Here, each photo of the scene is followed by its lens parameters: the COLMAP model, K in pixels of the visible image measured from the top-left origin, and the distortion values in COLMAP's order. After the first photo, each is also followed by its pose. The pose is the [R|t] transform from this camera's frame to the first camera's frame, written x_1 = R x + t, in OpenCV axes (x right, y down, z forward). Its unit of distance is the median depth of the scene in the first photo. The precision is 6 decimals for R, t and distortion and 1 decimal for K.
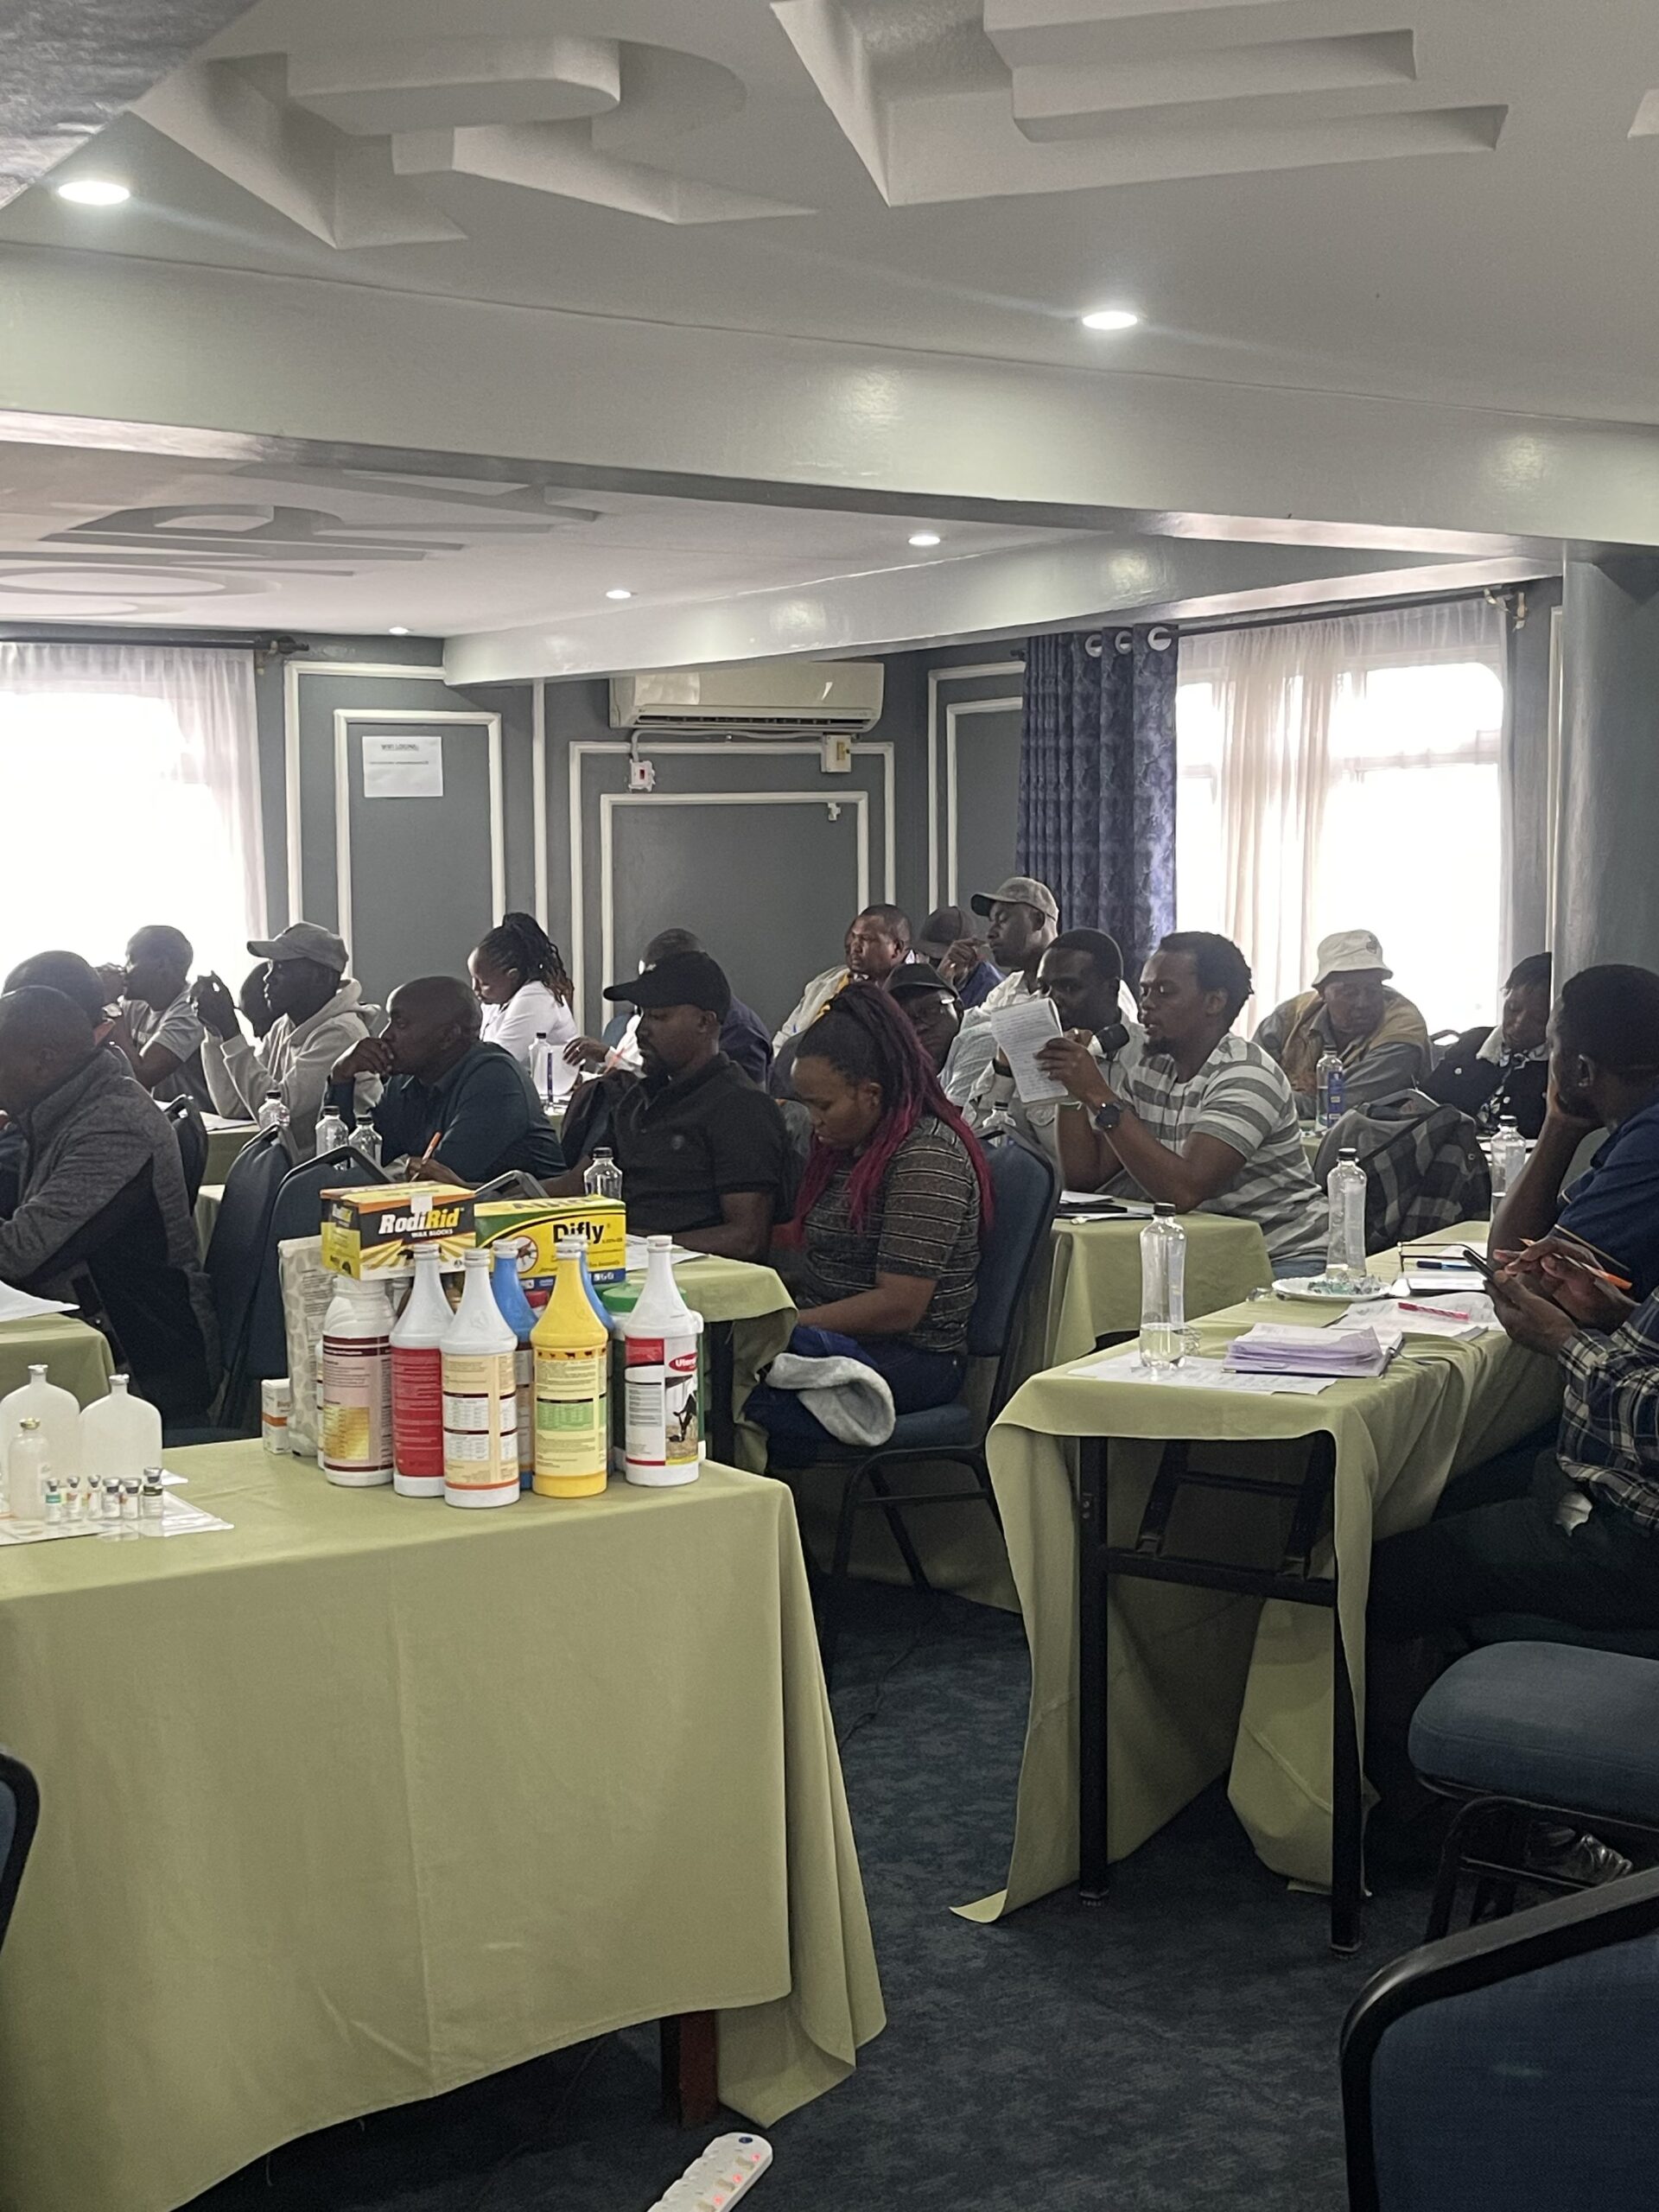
lens RADIAL K [[2668.8, 0, 829.5], [0, 2668.8, 1106.0], [0, 0, 1]] dist [0.219266, -0.788680]
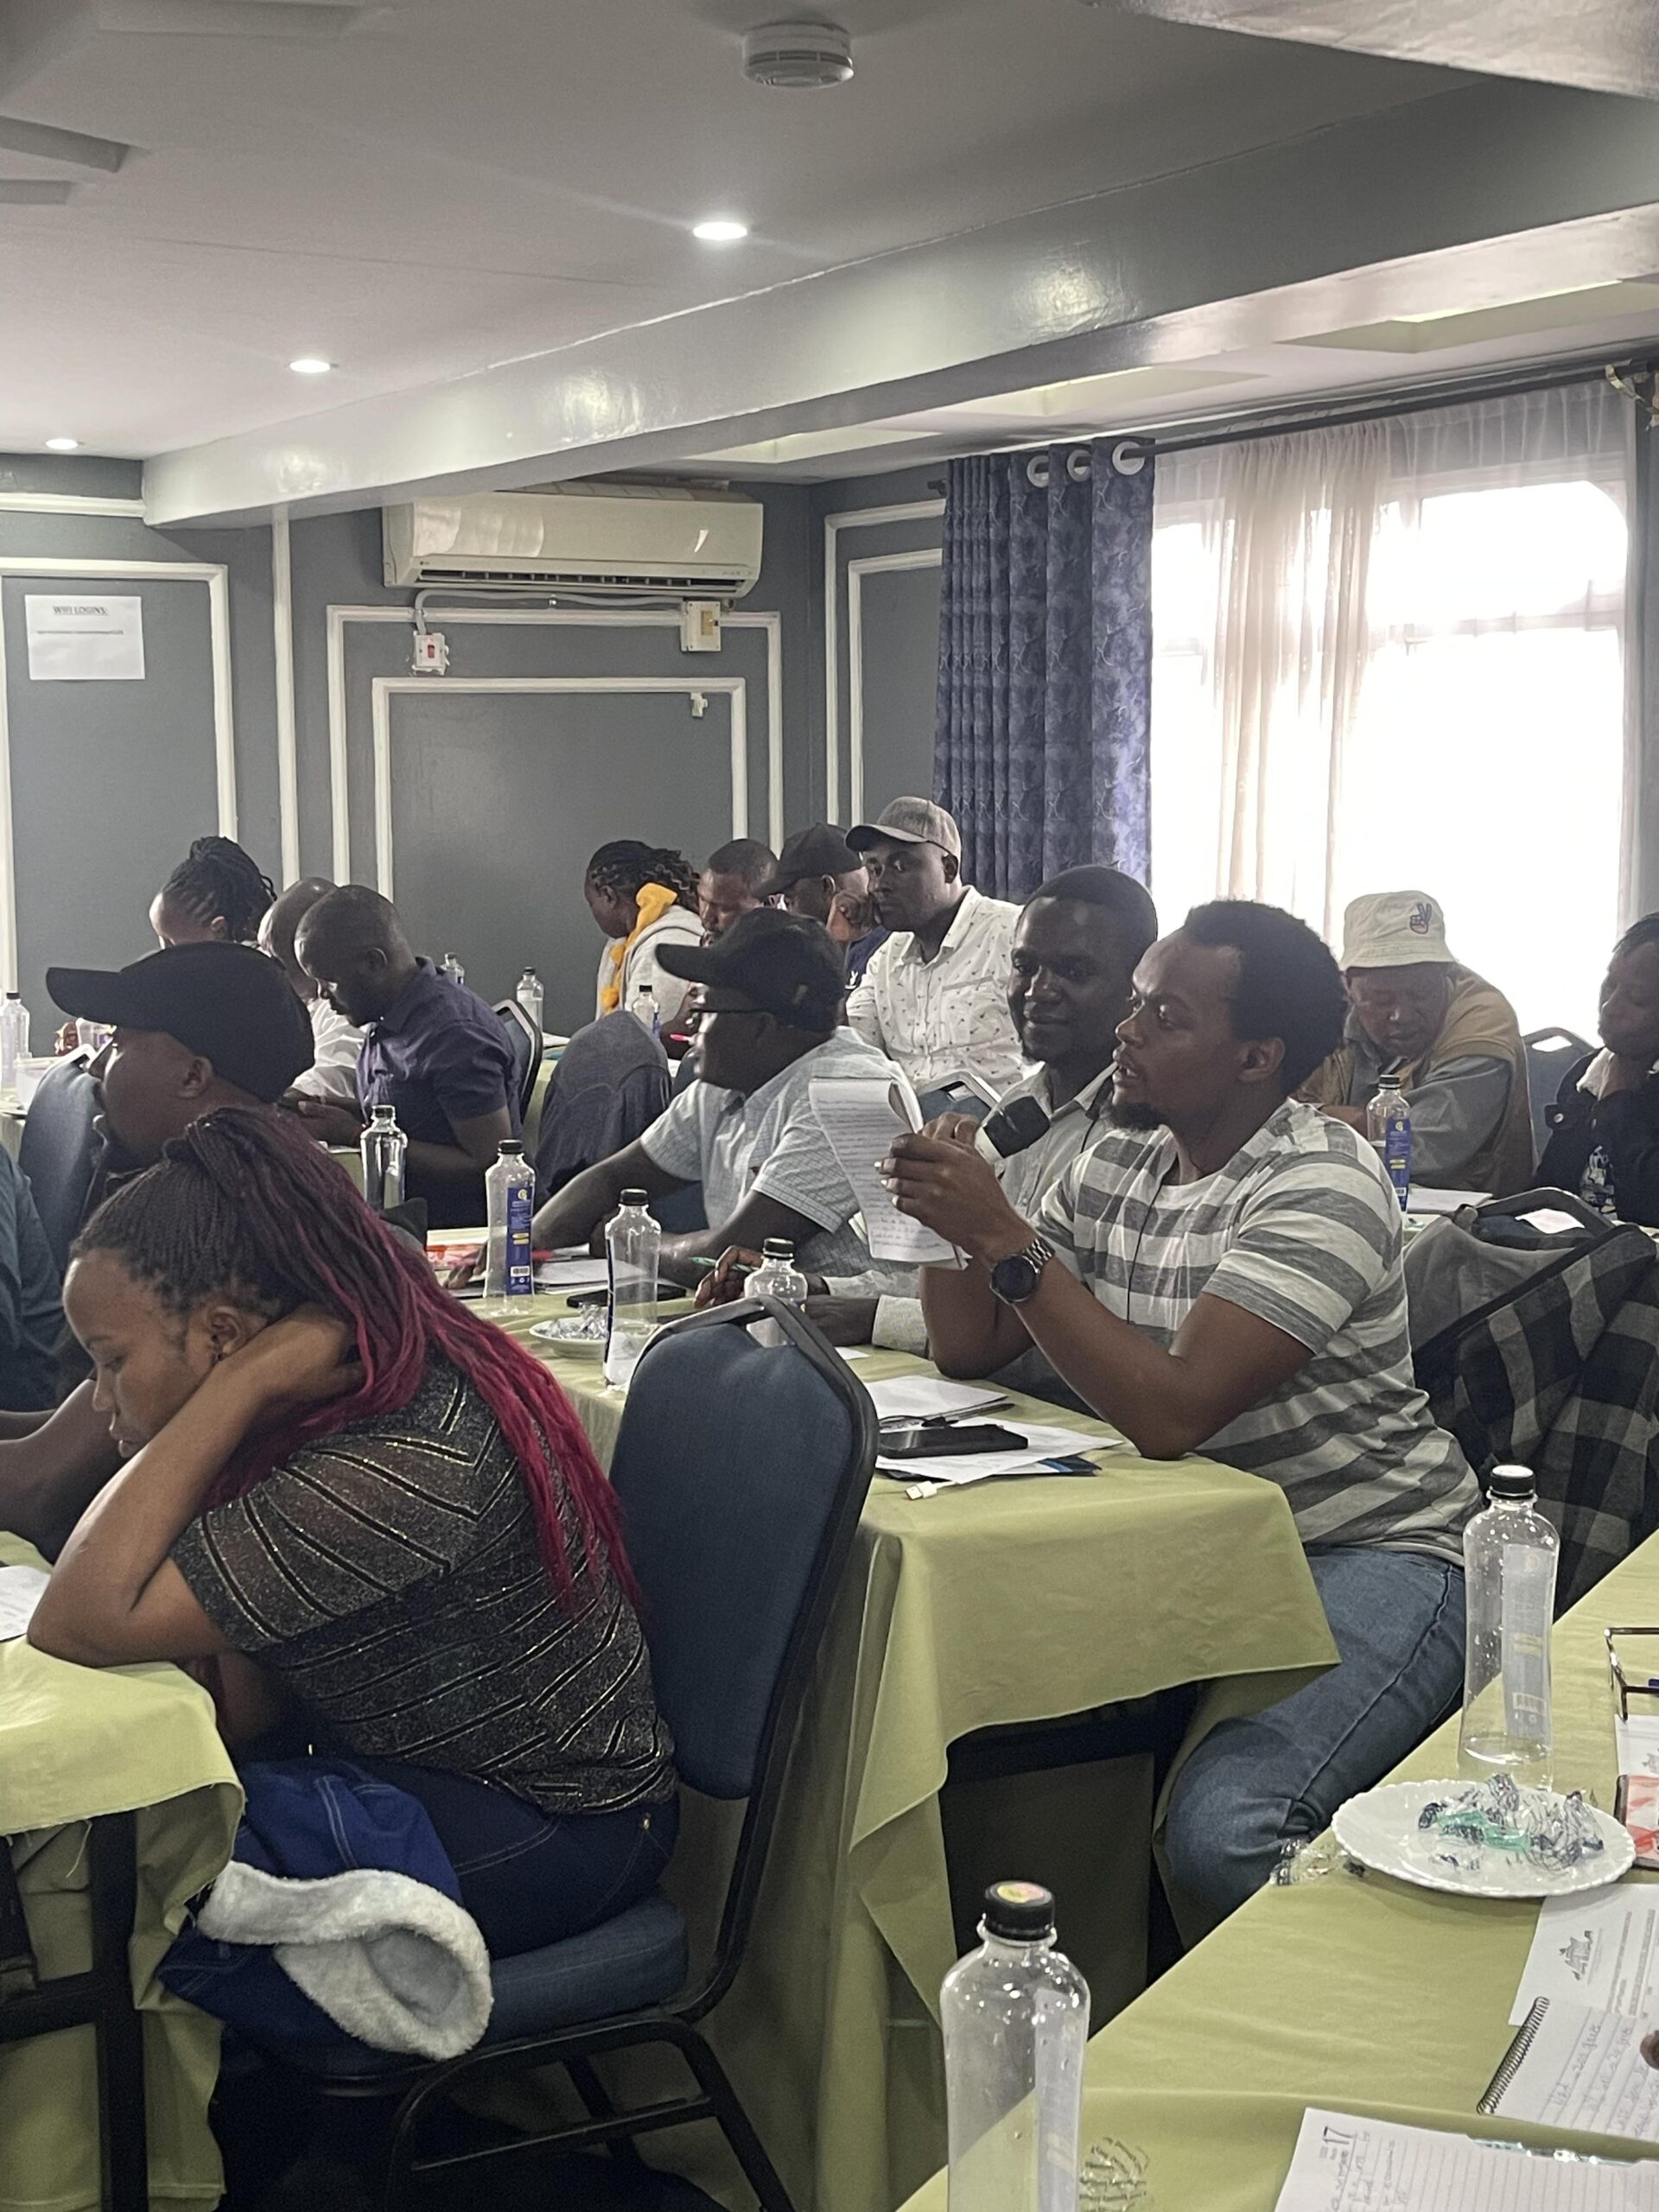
lens RADIAL K [[2668.8, 0, 829.5], [0, 2668.8, 1106.0], [0, 0, 1]] dist [0.219266, -0.788680]
pose [[0.999993, 0.000701, 0.003538, 0.040391], [-0.000816, 0.999460, 0.032852, -0.024993], [-0.003513, -0.032854, 0.999454, 0.275300]]
